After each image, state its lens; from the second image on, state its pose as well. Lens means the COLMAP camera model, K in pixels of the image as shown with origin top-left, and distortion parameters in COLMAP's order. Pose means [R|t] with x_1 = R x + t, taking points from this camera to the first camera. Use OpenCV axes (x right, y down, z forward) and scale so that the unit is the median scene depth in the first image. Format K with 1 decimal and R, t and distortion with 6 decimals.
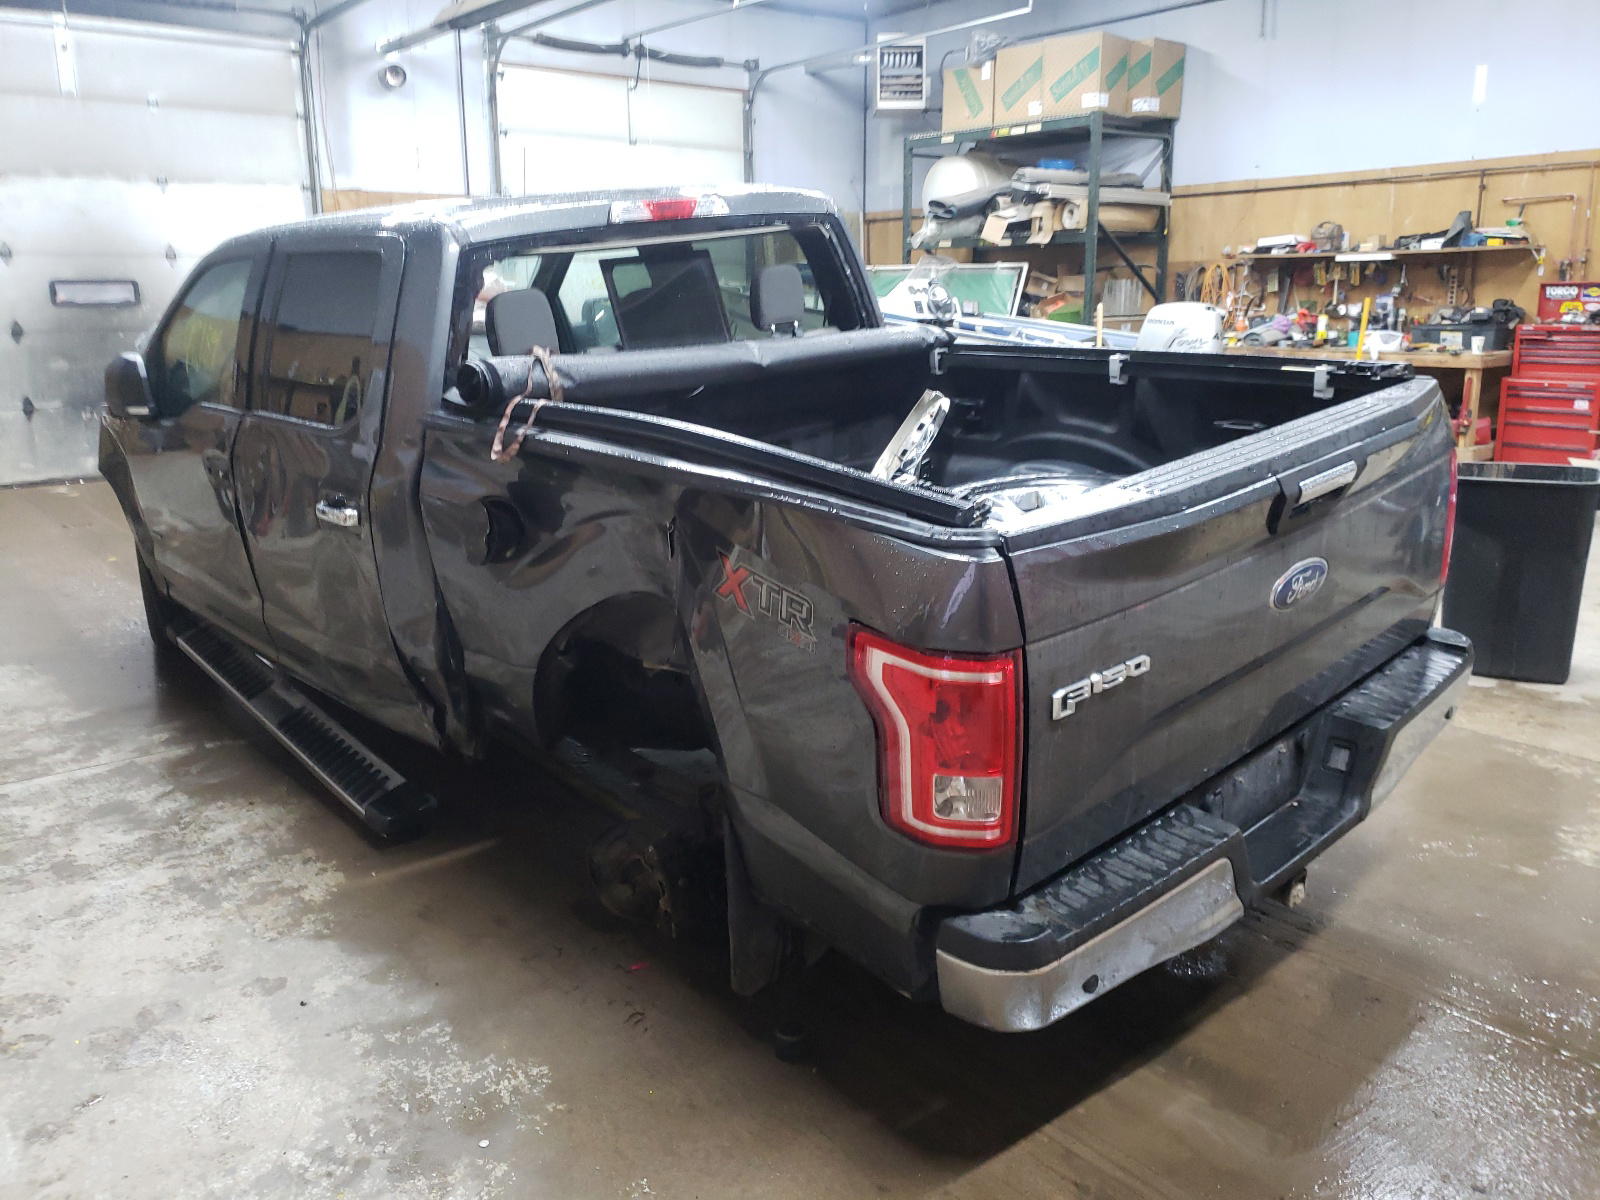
lens RADIAL K [[1196.3, 0, 803.8], [0, 1196.3, 594.1], [0, 0, 1]] dist [-0.010145, 0.012838]
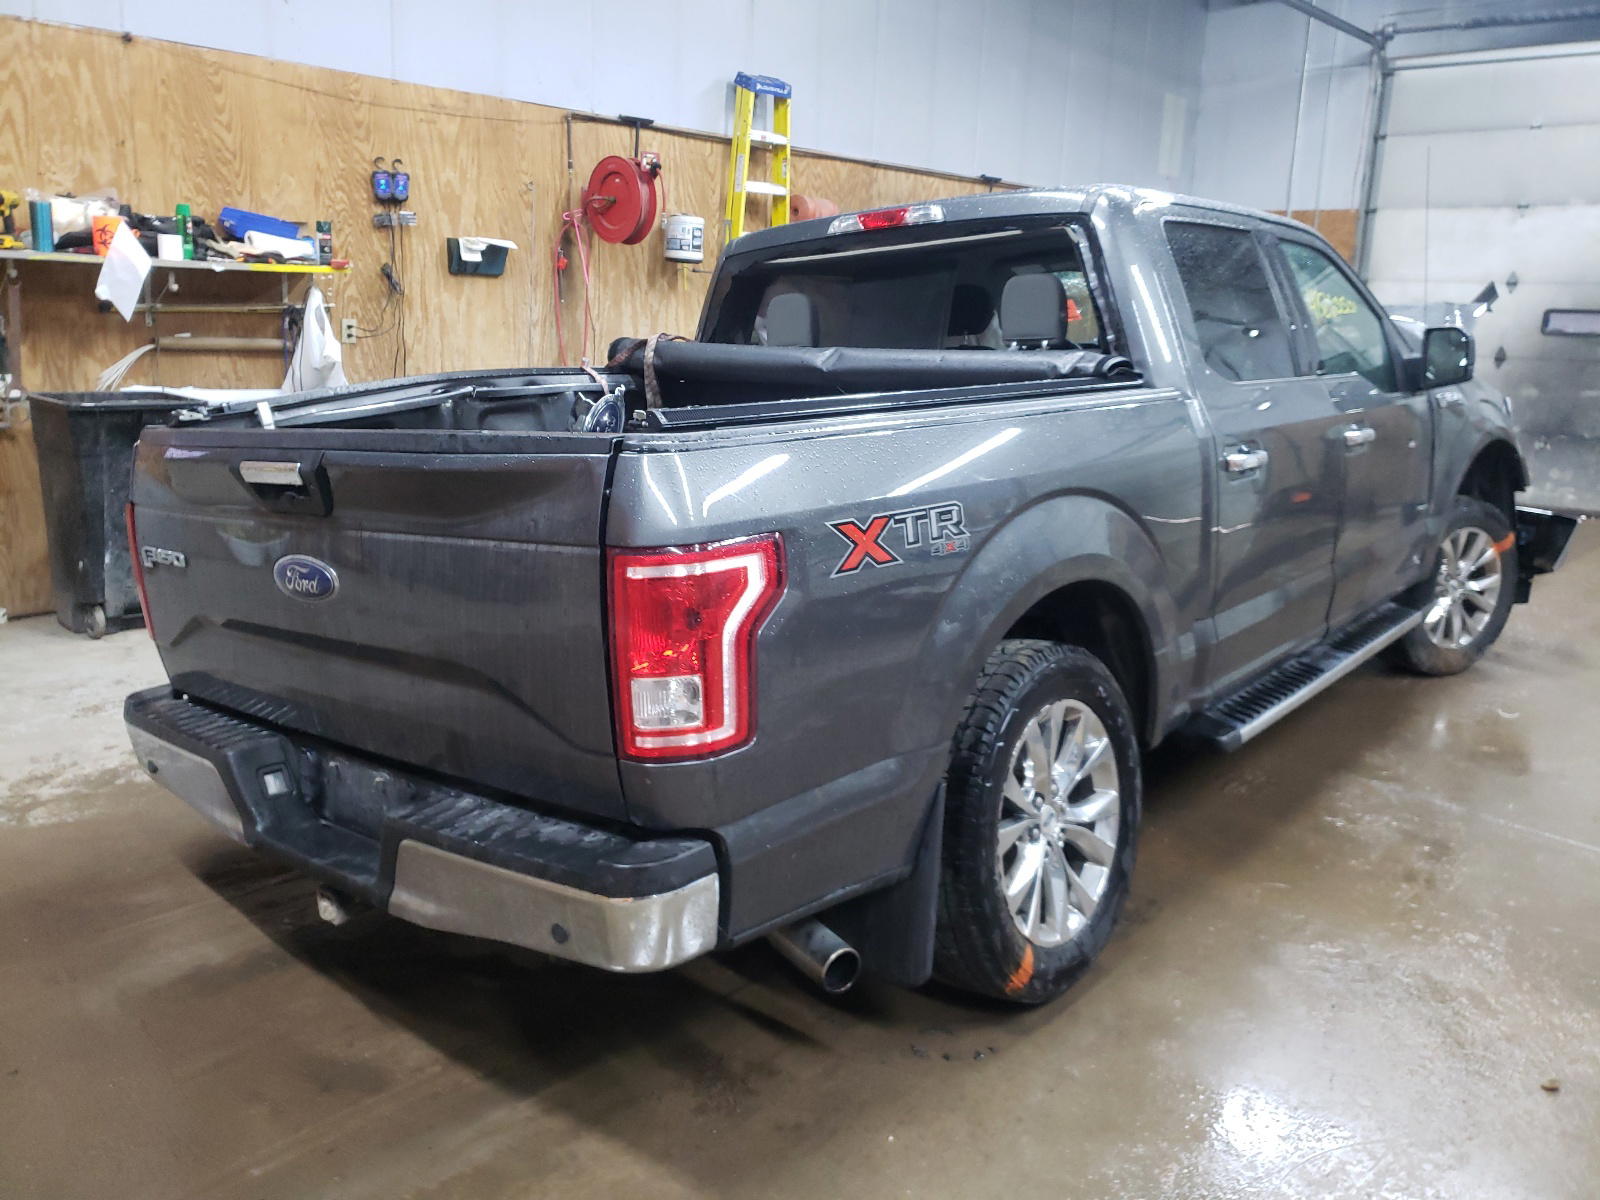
lens RADIAL K [[1196.3, 0, 798.9], [0, 1196.3, 594.4], [0, 0, 1]] dist [-0.010145, 0.012838]
pose [[0.156195, 0.236063, -0.959102, 0.291944], [-0.263746, 0.945731, 0.189820, -0.059856], [0.951862, 0.223310, 0.209979, 0.240904]]
